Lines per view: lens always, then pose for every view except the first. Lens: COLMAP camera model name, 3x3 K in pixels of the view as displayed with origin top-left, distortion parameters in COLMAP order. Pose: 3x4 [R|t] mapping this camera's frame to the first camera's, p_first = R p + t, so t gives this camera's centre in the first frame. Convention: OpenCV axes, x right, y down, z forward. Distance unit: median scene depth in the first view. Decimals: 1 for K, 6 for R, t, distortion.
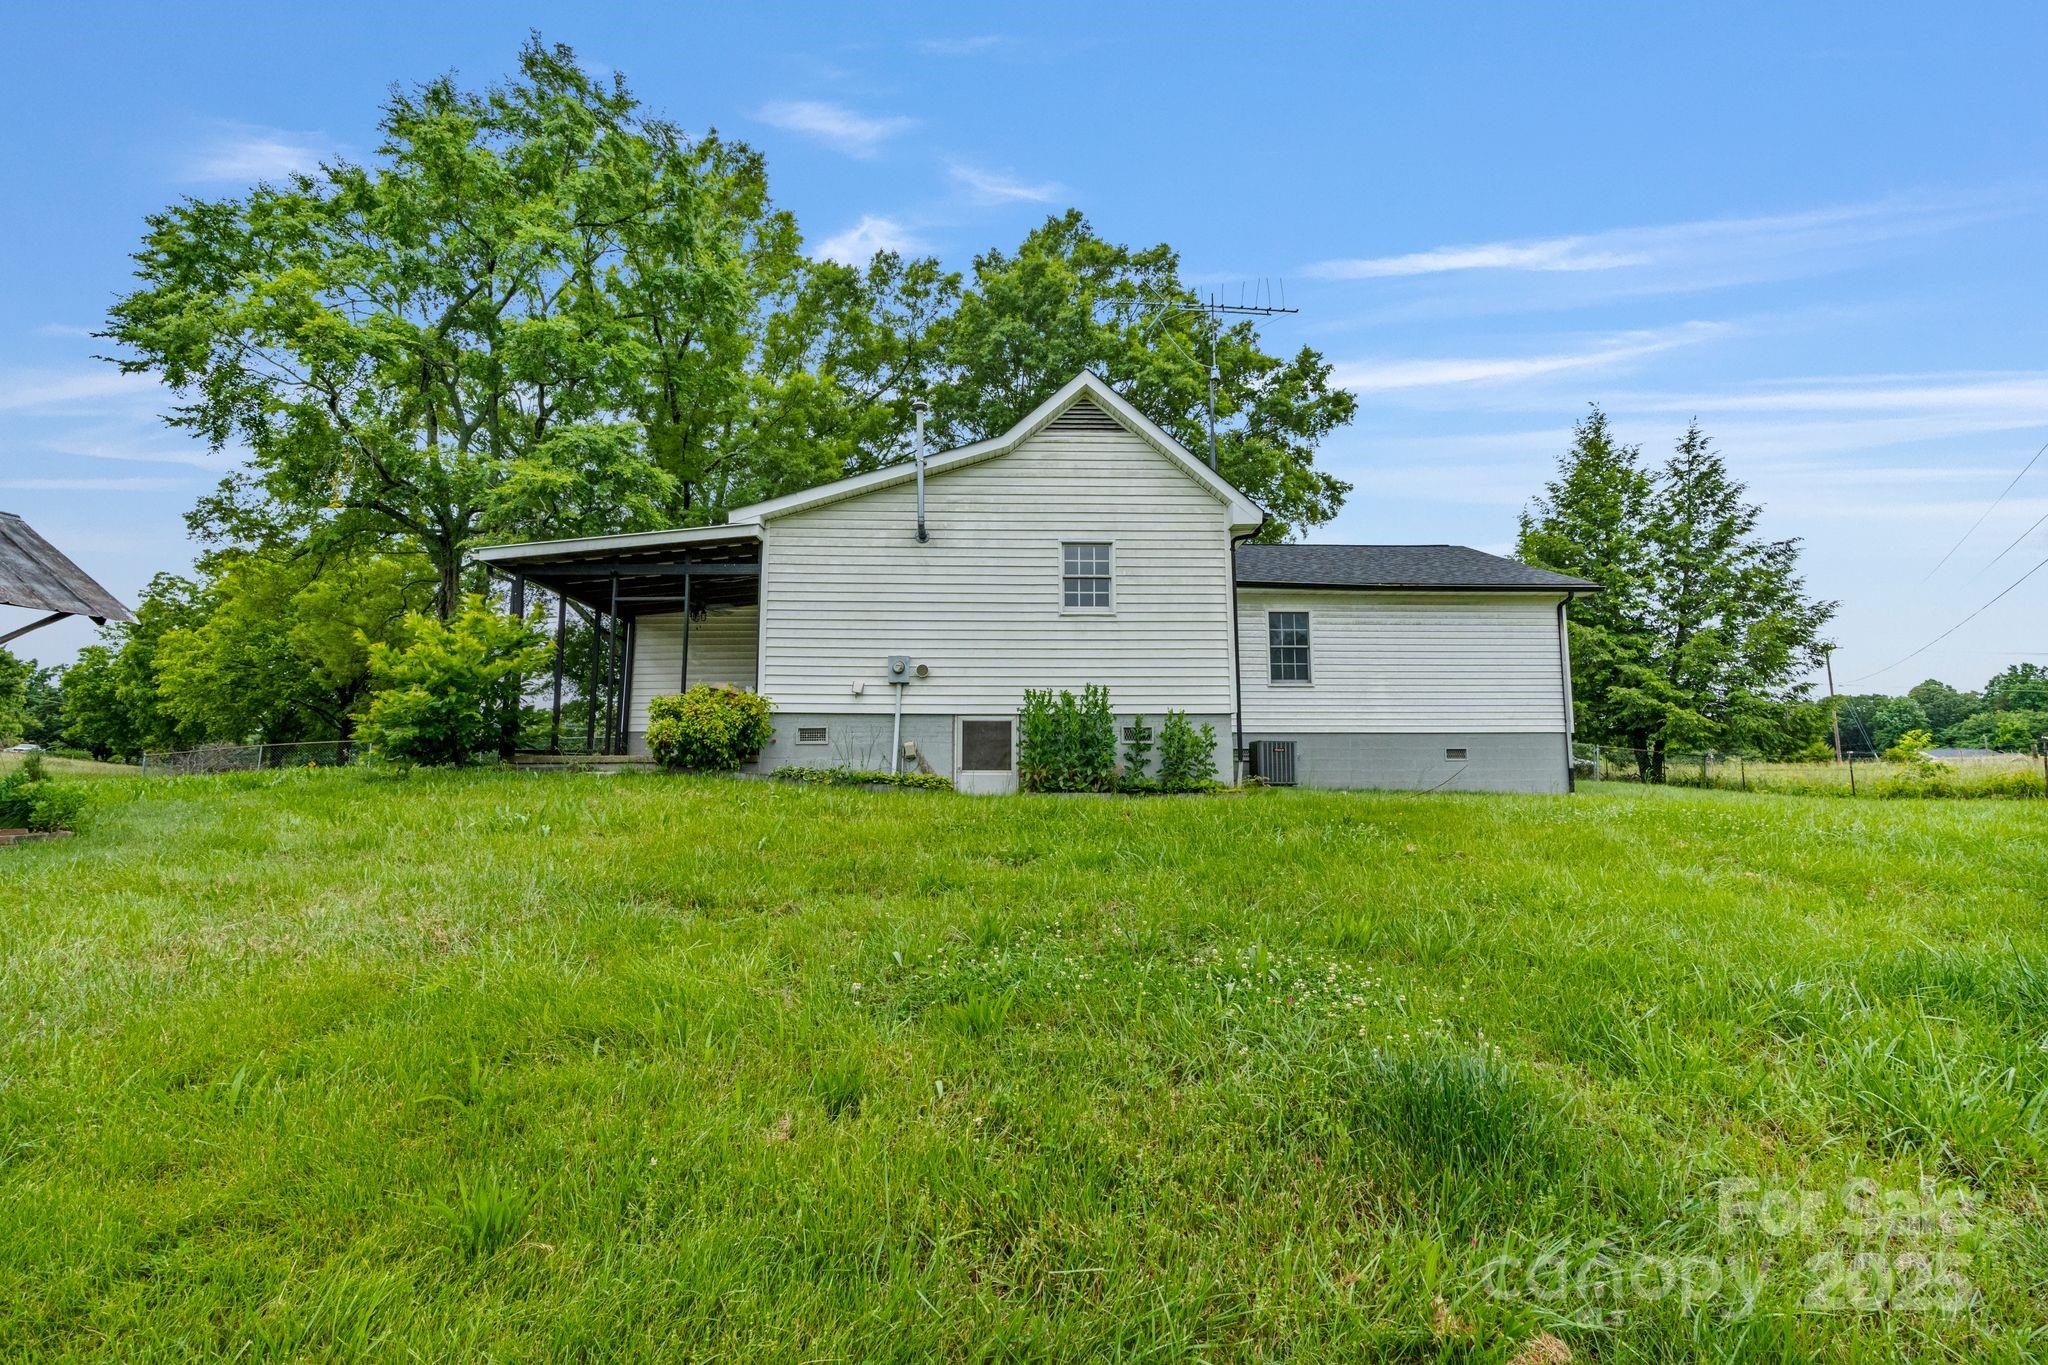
lens RADIAL K [[939.4, 0, 1025.1], [0, 939.4, 684.2], [0, 0, 1]] dist [-0.011054, 0.000400]
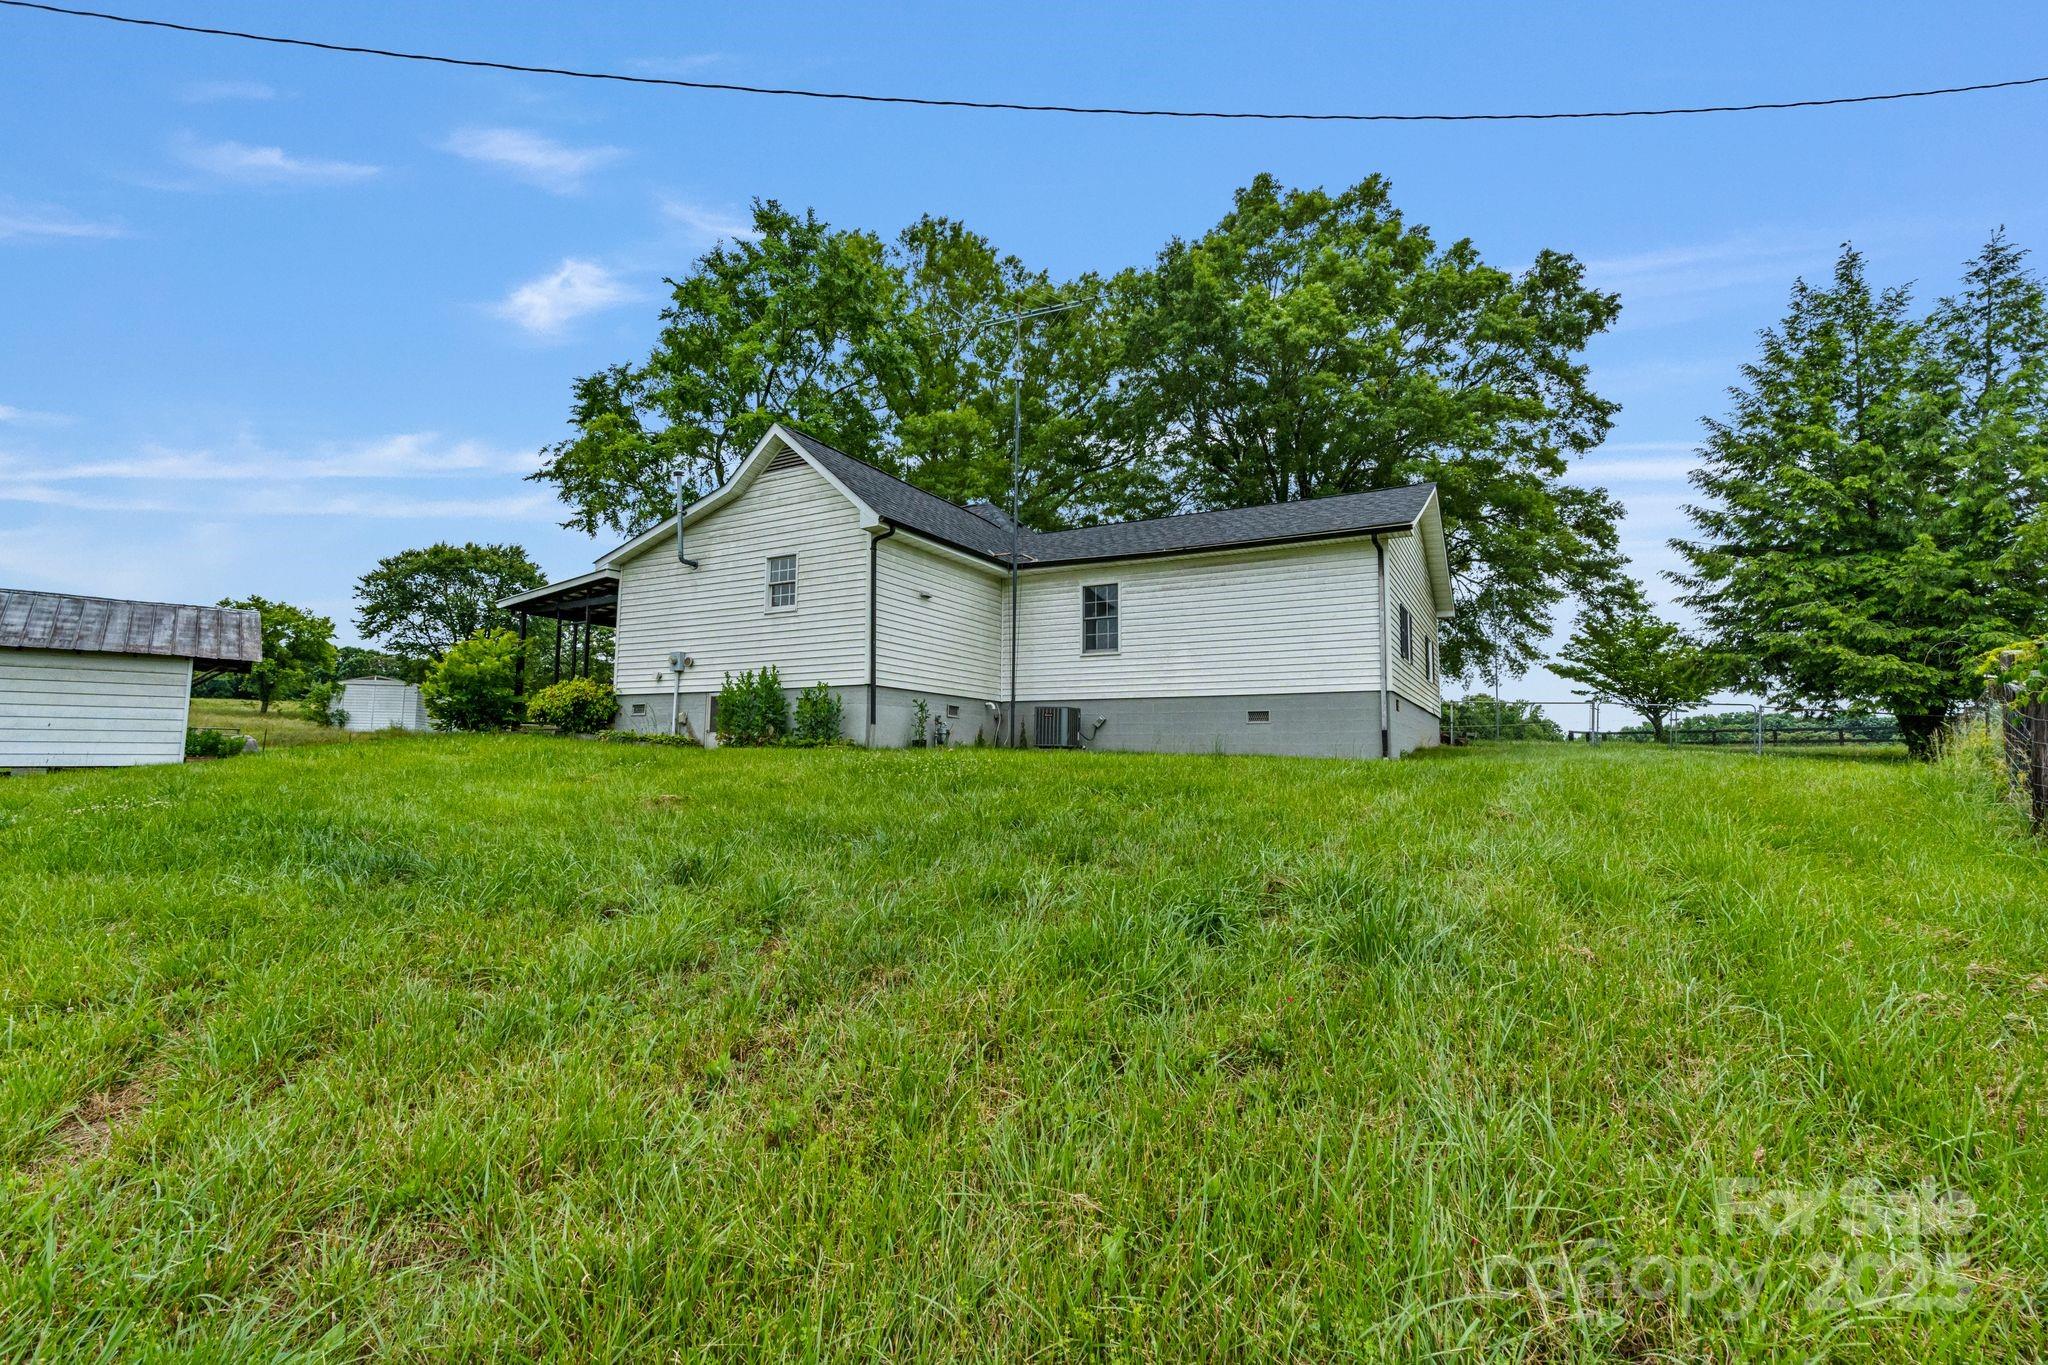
lens RADIAL K [[939.4, 0, 1030.4], [0, 939.4, 685.9], [0, 0, 1]] dist [-0.011054, 0.000400]
pose [[0.848221, -0.035192, -0.528472, 0.777272], [0.045048, 0.998968, 0.005780, 0.026758], [0.527723, -0.028709, 0.848931, 0.060725]]
